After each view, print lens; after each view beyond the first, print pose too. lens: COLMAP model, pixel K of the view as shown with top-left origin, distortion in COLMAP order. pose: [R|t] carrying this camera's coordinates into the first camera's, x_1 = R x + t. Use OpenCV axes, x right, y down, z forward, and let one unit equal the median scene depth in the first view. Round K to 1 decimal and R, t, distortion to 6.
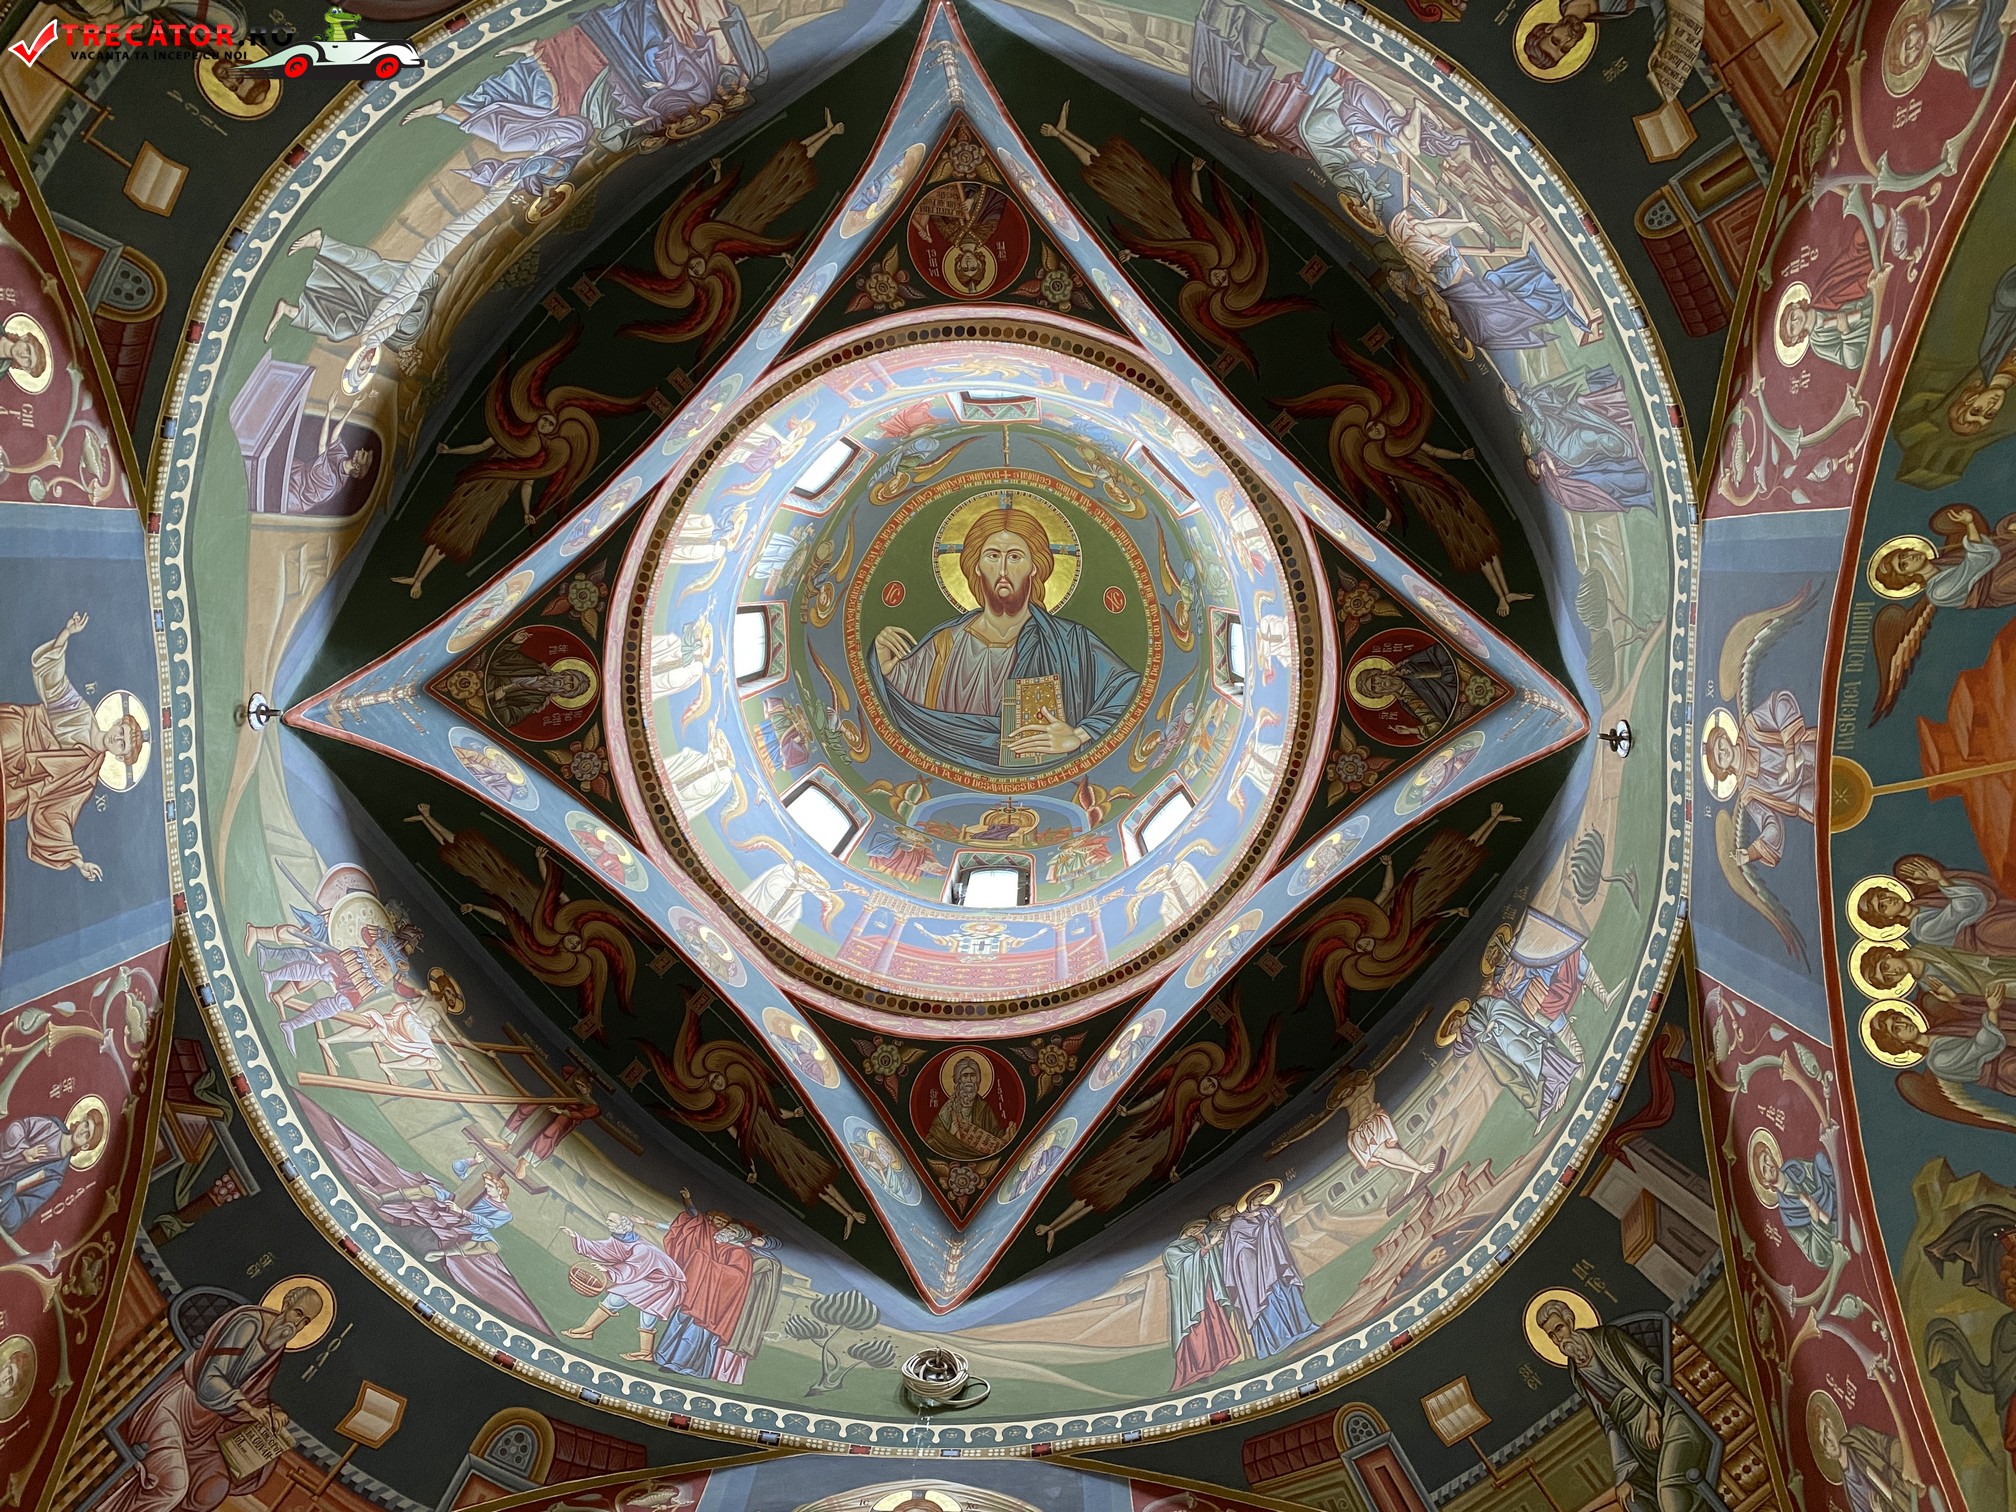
lens RADIAL K [[1533.7, 0, 1004.1], [0, 1533.7, 755.0], [0, 0, 1]] dist [0.006736, 0.012529]
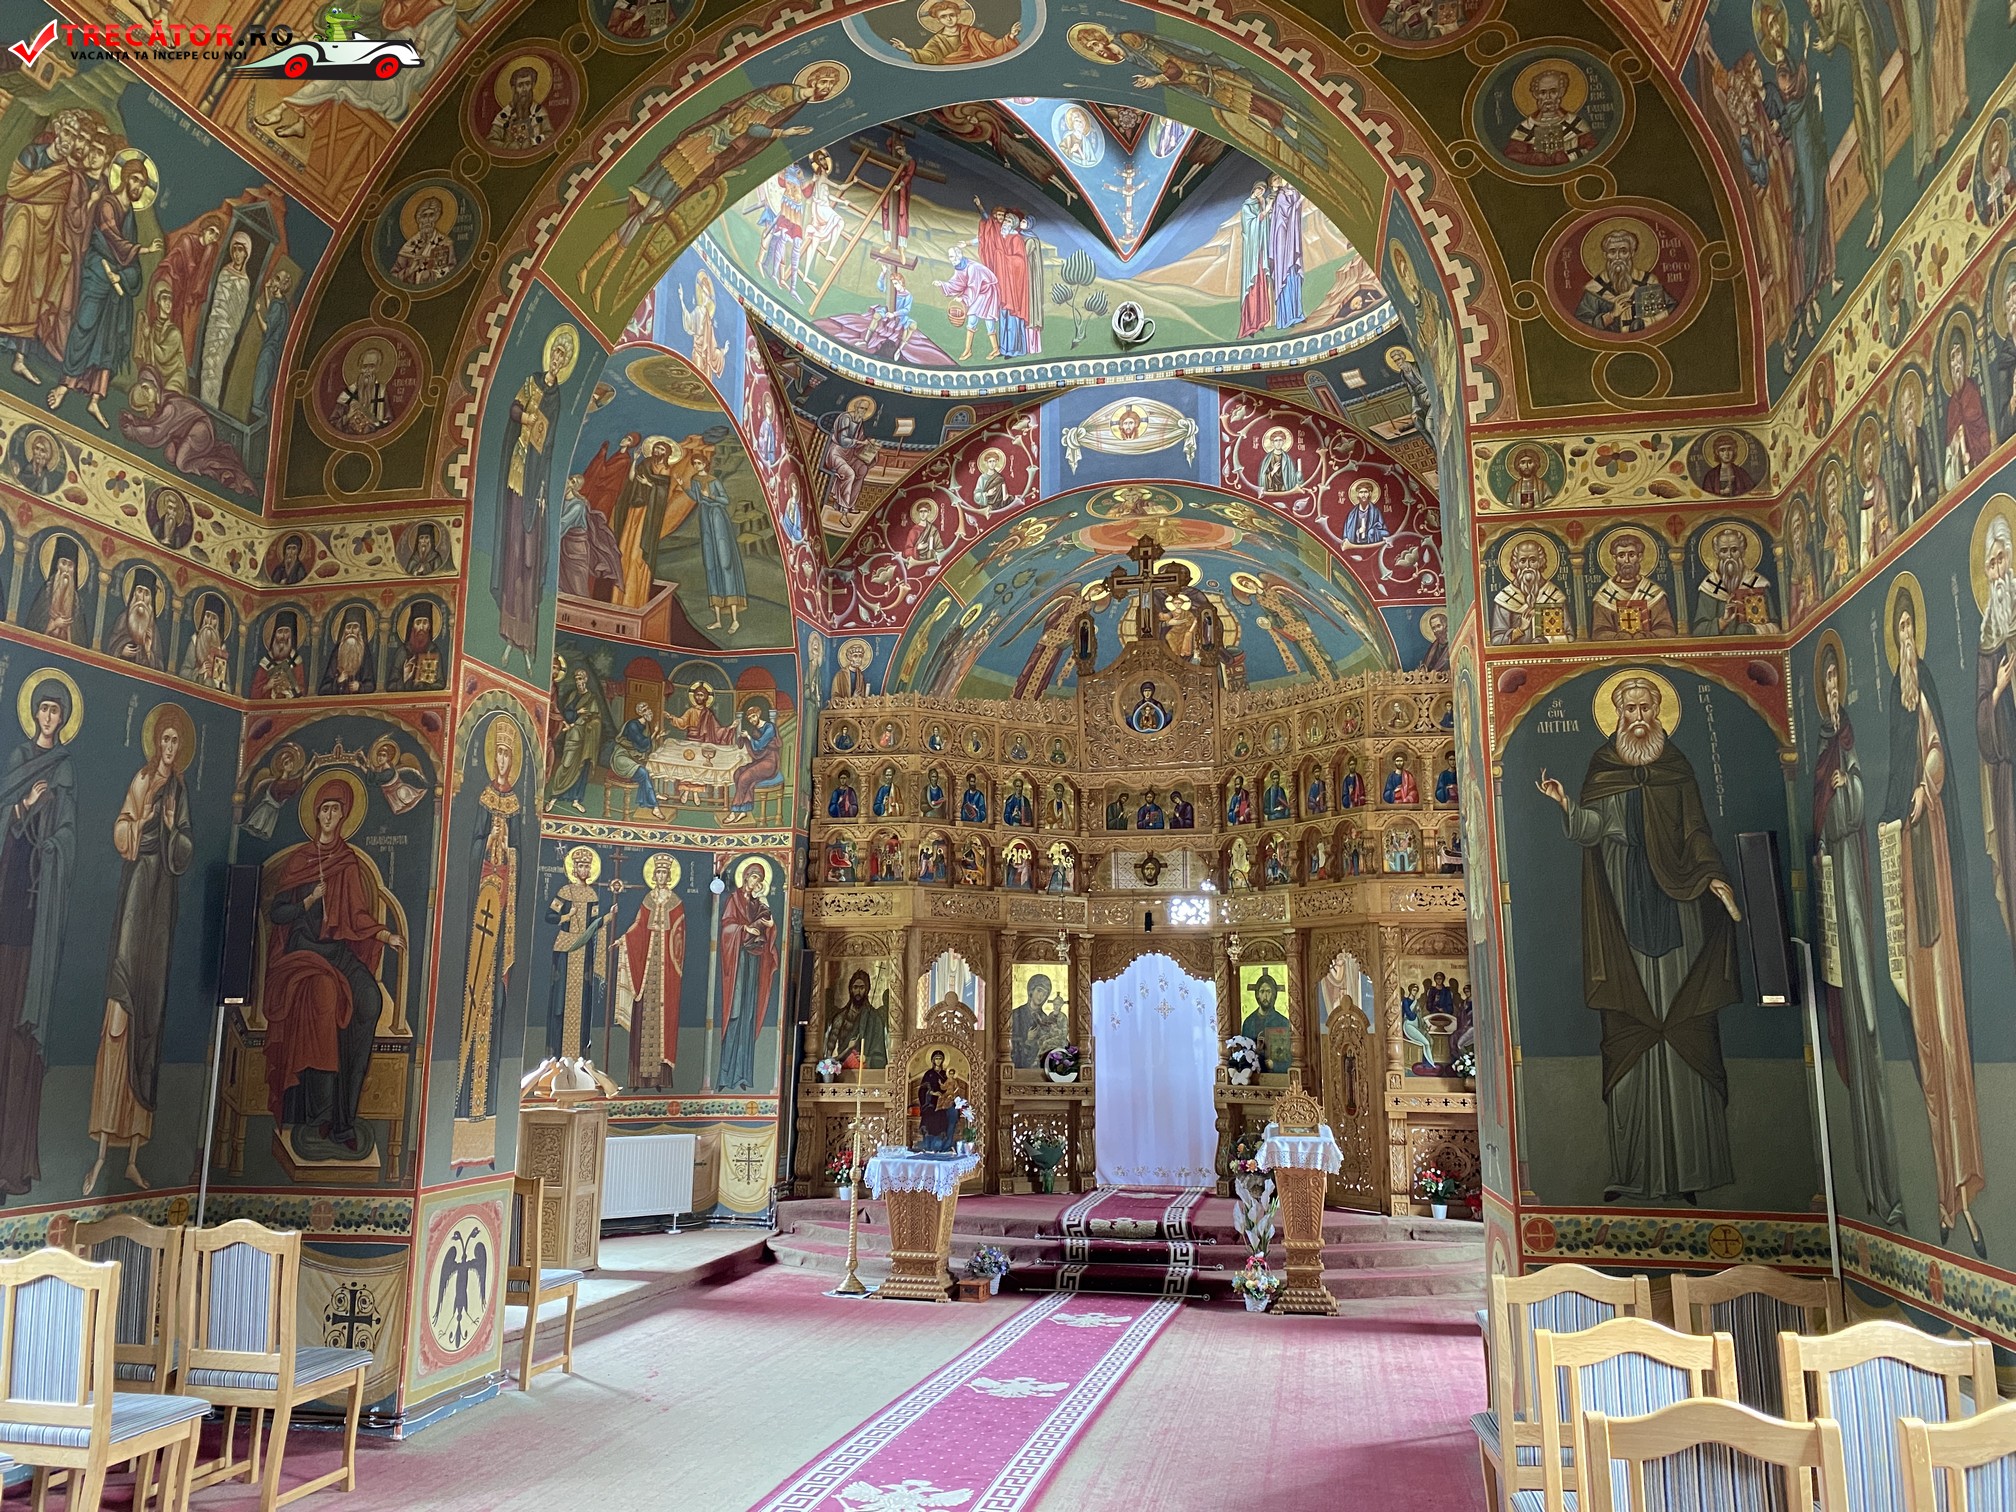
lens RADIAL K [[1533.7, 0, 1025.5], [0, 1533.7, 765.3], [0, 0, 1]] dist [0.006736, 0.012529]
pose [[0.978219, -0.058583, -0.199137, 0.215631], [0.207559, 0.288144, 0.934822, -1.523747], [0.002616, -0.955793, 0.294028, -0.215422]]
